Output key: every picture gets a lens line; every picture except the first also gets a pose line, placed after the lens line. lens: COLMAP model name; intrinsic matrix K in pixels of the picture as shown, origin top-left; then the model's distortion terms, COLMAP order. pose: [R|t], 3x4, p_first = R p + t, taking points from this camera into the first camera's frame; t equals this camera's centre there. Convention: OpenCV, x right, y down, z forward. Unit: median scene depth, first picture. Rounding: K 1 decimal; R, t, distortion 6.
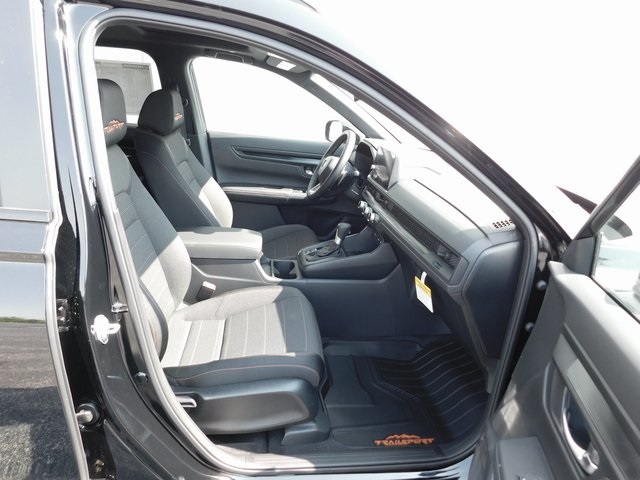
lens RADIAL K [[425.3, 0, 316.1], [0, 425.3, 243.1], [0, 0, 1]] dist [-0.056546, 0.046236]
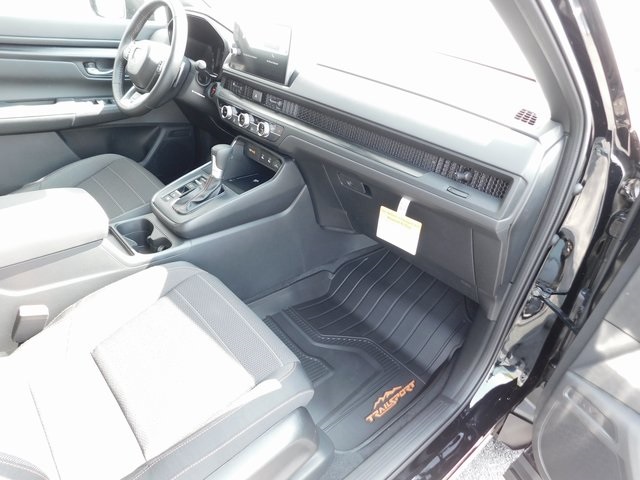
lens RADIAL K [[425.3, 0, 320.5], [0, 425.3, 241.8], [0, 0, 1]] dist [-0.056546, 0.046236]
pose [[0.831355, -0.303274, 0.465697, -0.160610], [0.175346, 0.938313, 0.298030, -0.075932], [-0.527354, -0.166111, 0.833249, 0.349888]]
